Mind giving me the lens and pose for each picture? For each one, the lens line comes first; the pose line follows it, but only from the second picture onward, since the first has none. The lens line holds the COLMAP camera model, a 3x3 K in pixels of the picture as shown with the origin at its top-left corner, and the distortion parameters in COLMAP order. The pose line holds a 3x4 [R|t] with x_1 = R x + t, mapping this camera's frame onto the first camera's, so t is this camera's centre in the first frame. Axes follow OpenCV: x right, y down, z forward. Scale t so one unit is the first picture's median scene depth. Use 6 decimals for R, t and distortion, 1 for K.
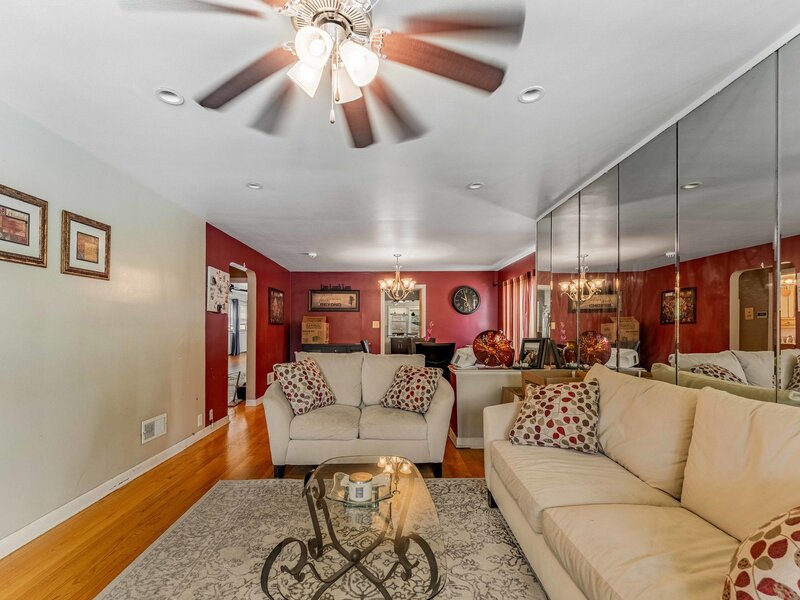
lens RADIAL K [[368.6, 0, 396.3], [0, 368.6, 315.5], [0, 0, 1]] dist [0.001323, -0.000707]
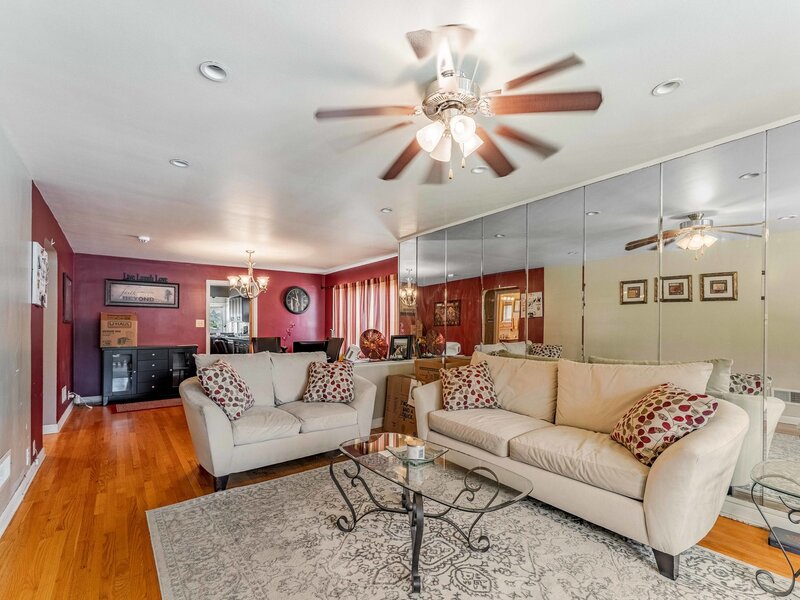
lens RADIAL K [[362.3, 0, 400.9], [0, 362.3, 314.1], [0, 0, 1]] dist [0.000064, -0.000502]
pose [[0.806247, 0.020769, 0.591215, -0.461319], [-0.019667, 0.999772, -0.008300, -0.000094], [-0.591253, -0.004935, 0.806471, 0.007483]]
